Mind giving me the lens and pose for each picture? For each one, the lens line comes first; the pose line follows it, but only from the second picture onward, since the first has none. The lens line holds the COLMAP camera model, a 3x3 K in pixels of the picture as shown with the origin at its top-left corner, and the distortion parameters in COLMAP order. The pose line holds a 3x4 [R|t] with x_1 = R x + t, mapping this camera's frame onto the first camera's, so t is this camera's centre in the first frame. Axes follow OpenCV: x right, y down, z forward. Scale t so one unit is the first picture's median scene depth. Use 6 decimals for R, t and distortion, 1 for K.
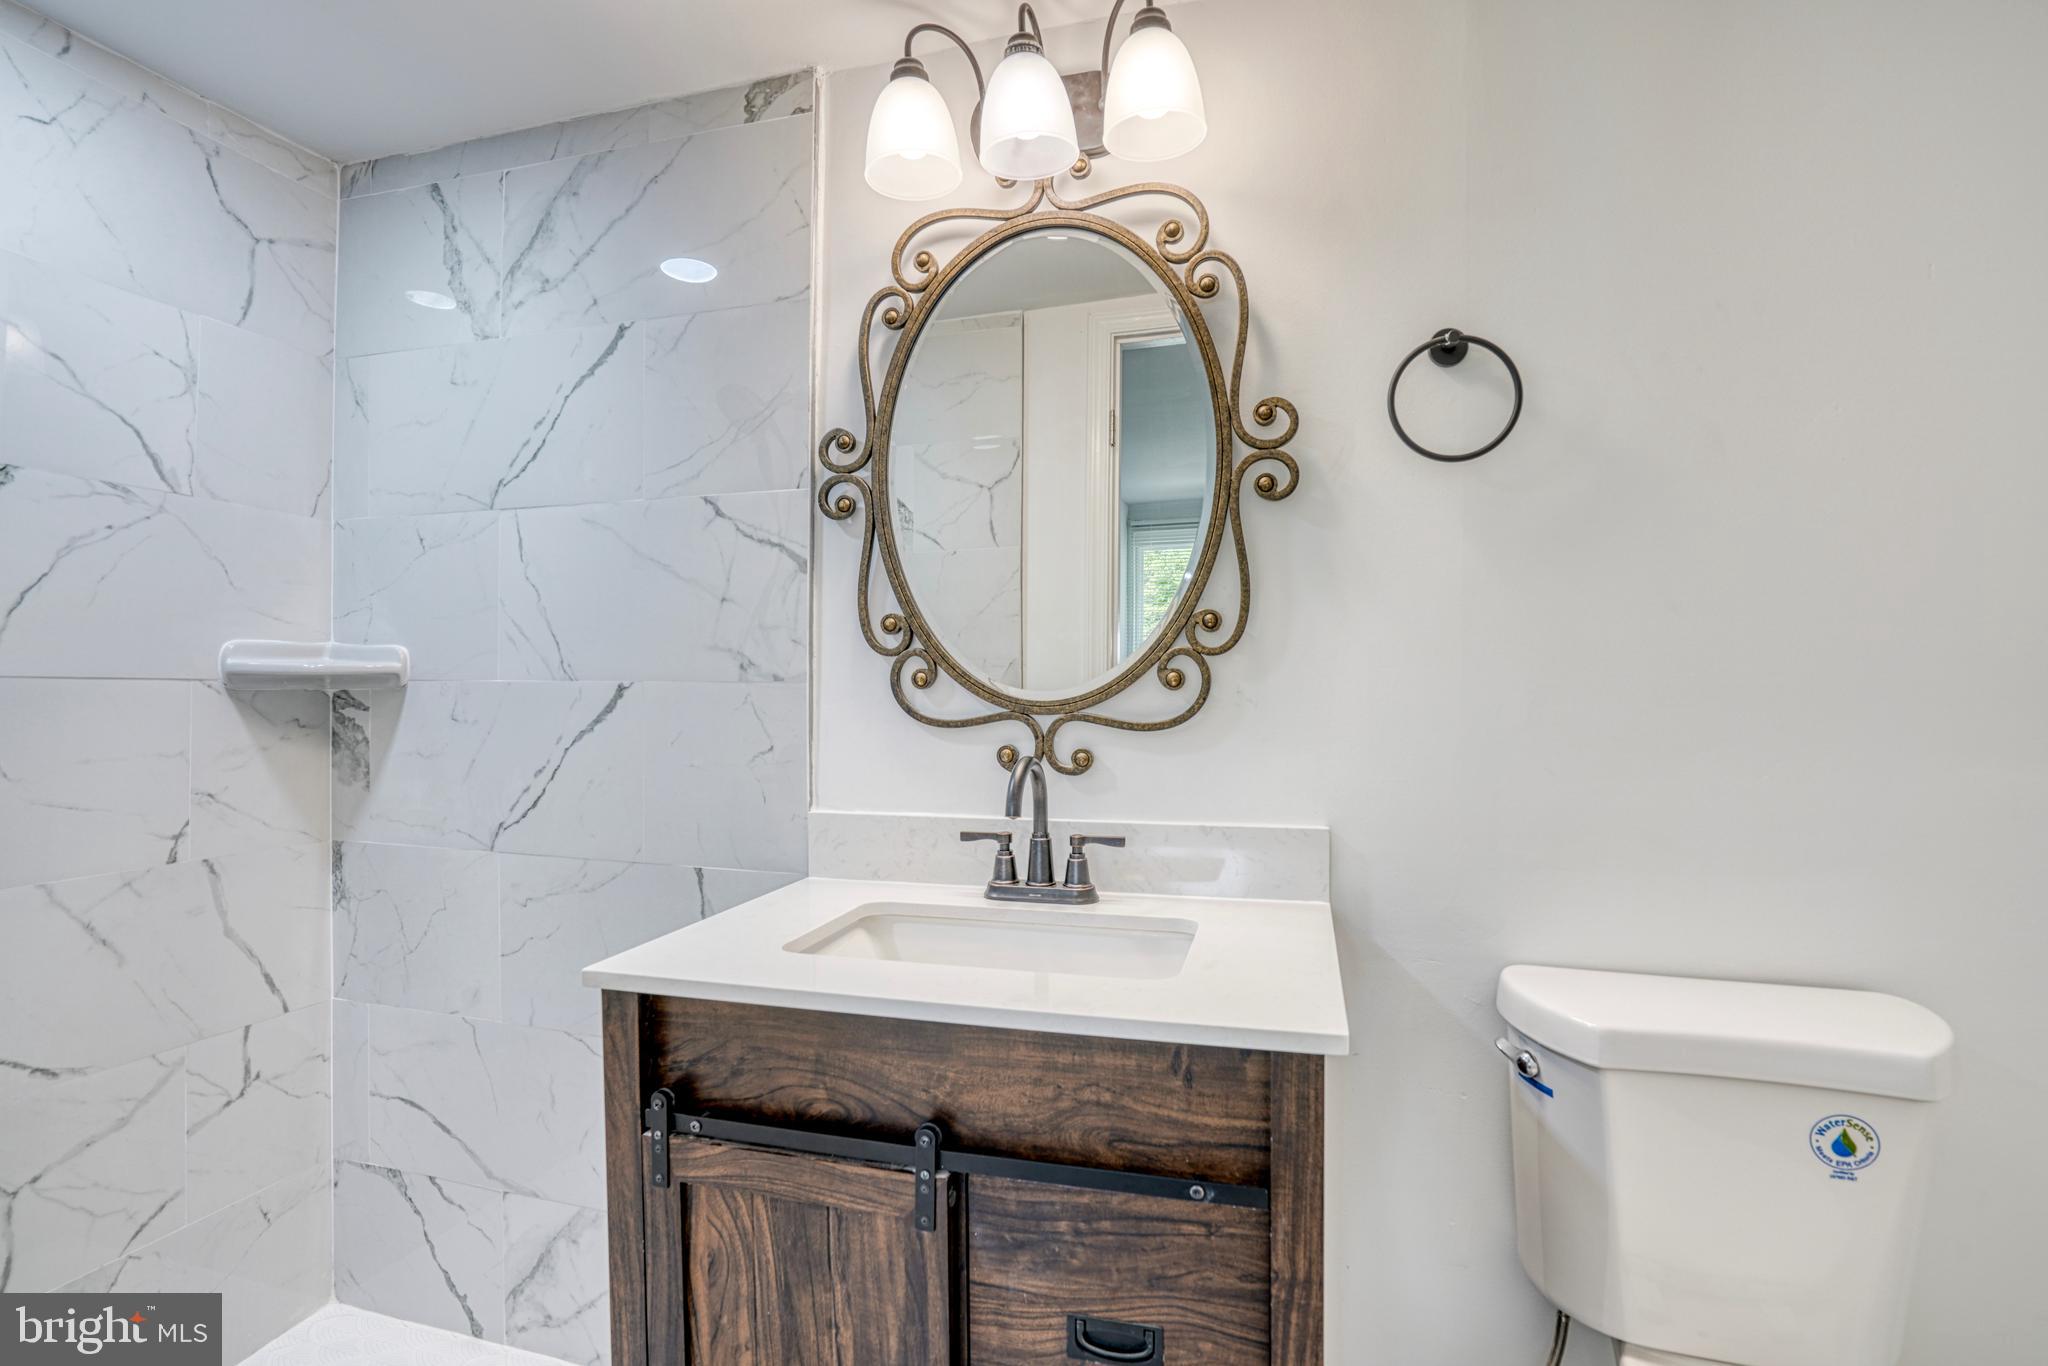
lens RADIAL K [[944.6, 0, 1024.0], [0, 944.6, 683.0], [0, 0, 1]] dist [-0.055610, 0.020911]
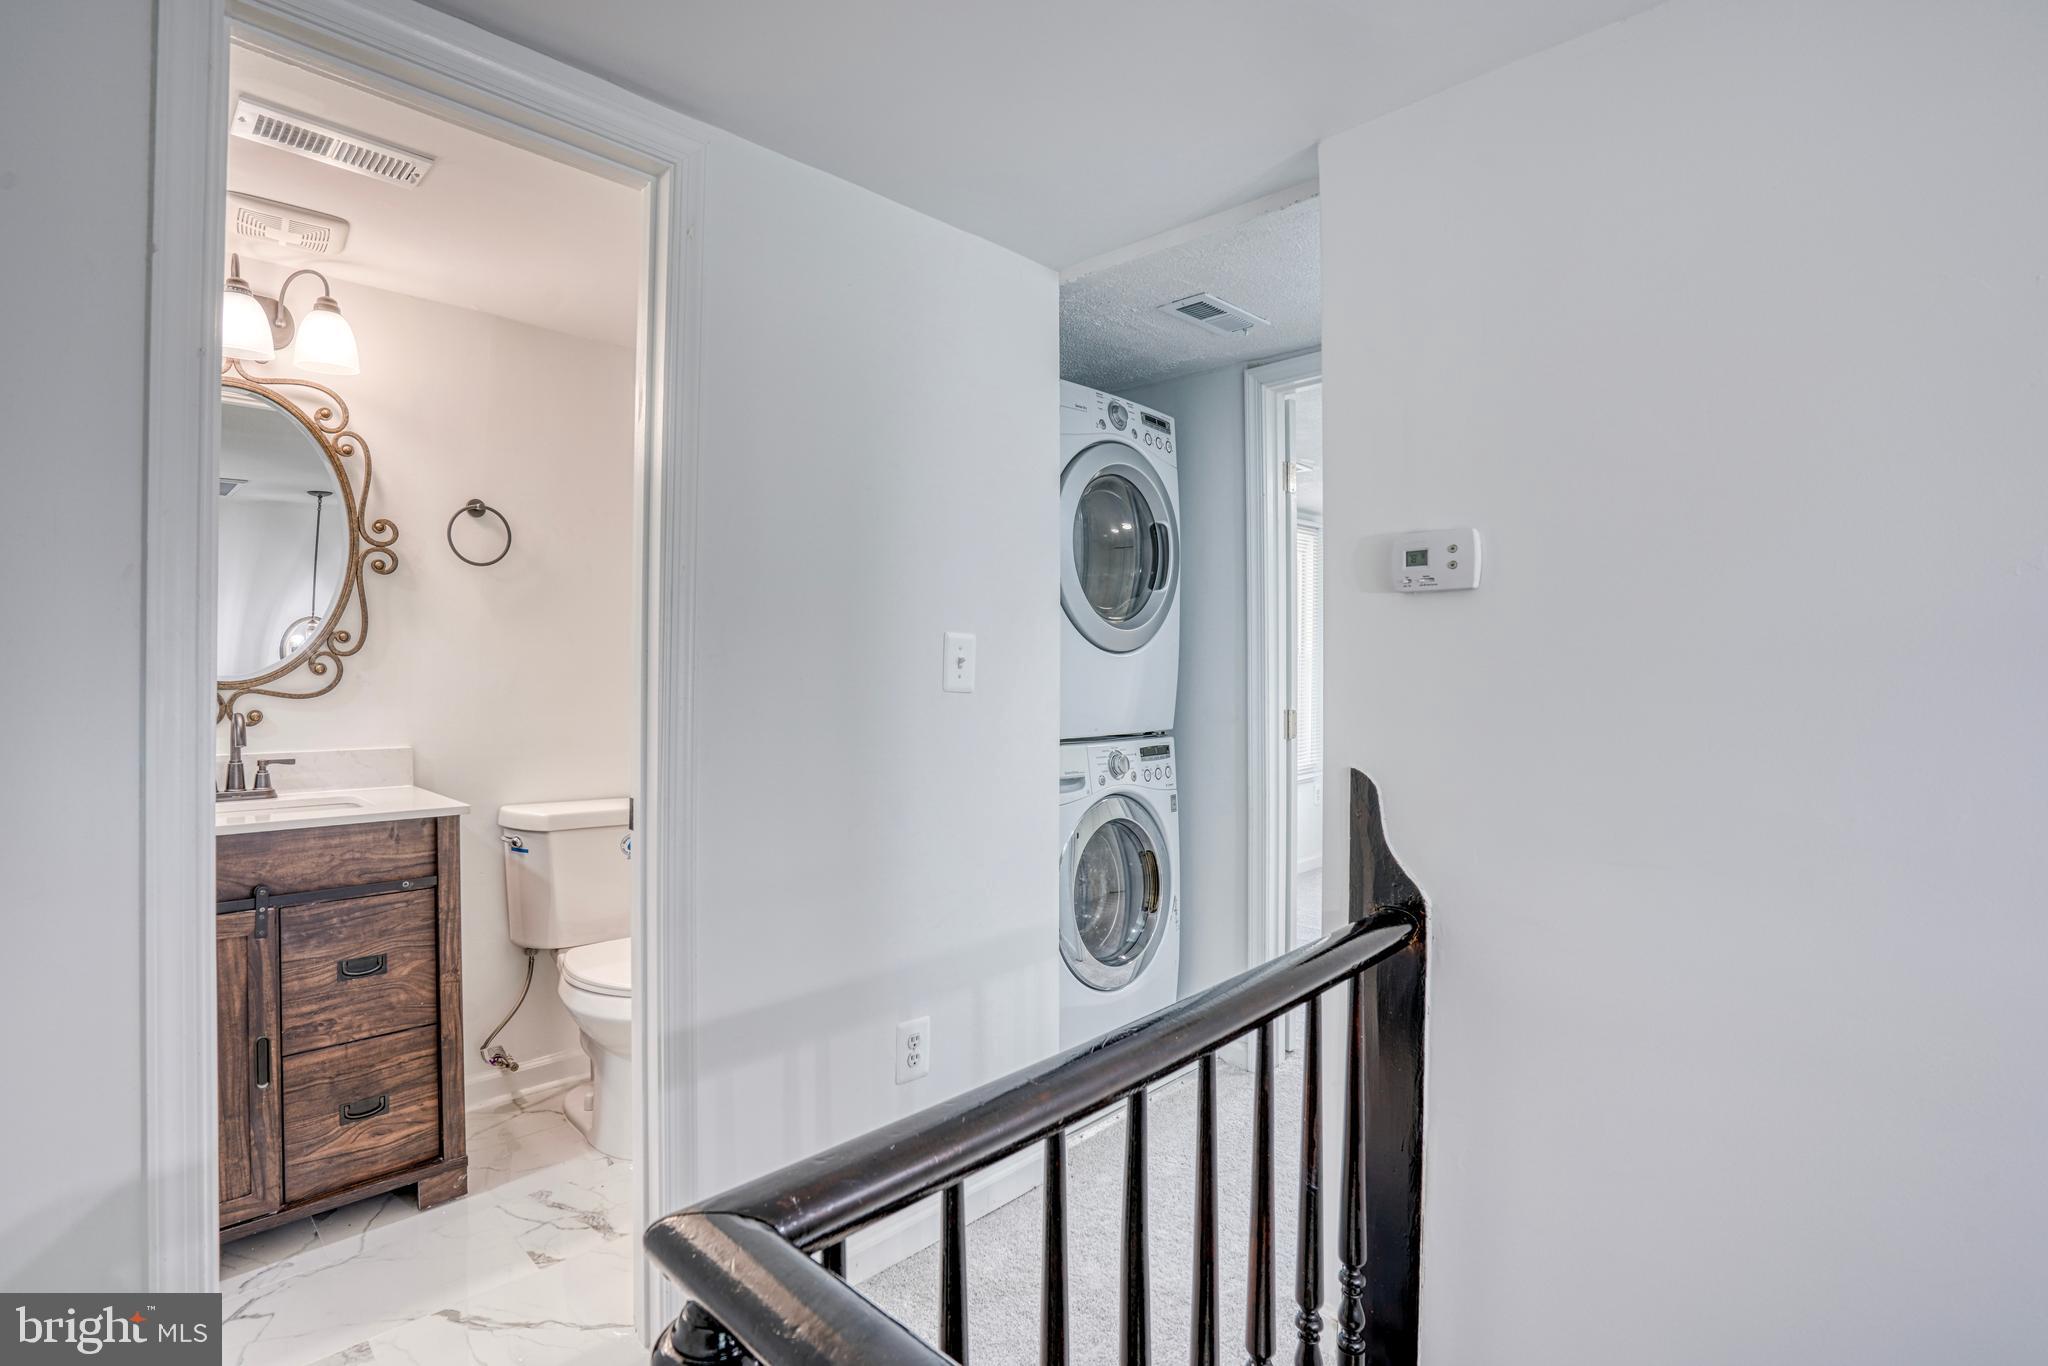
lens RADIAL K [[975.5, 0, 1017.5], [0, 975.5, 674.0], [0, 0, 1]] dist [-0.064713, 0.024436]
pose [[0.464330, 0.010944, 0.885594, -0.828032], [-0.004226, 0.999940, -0.010142, 0.018520], [-0.885652, 0.000967, 0.464349, -1.006298]]
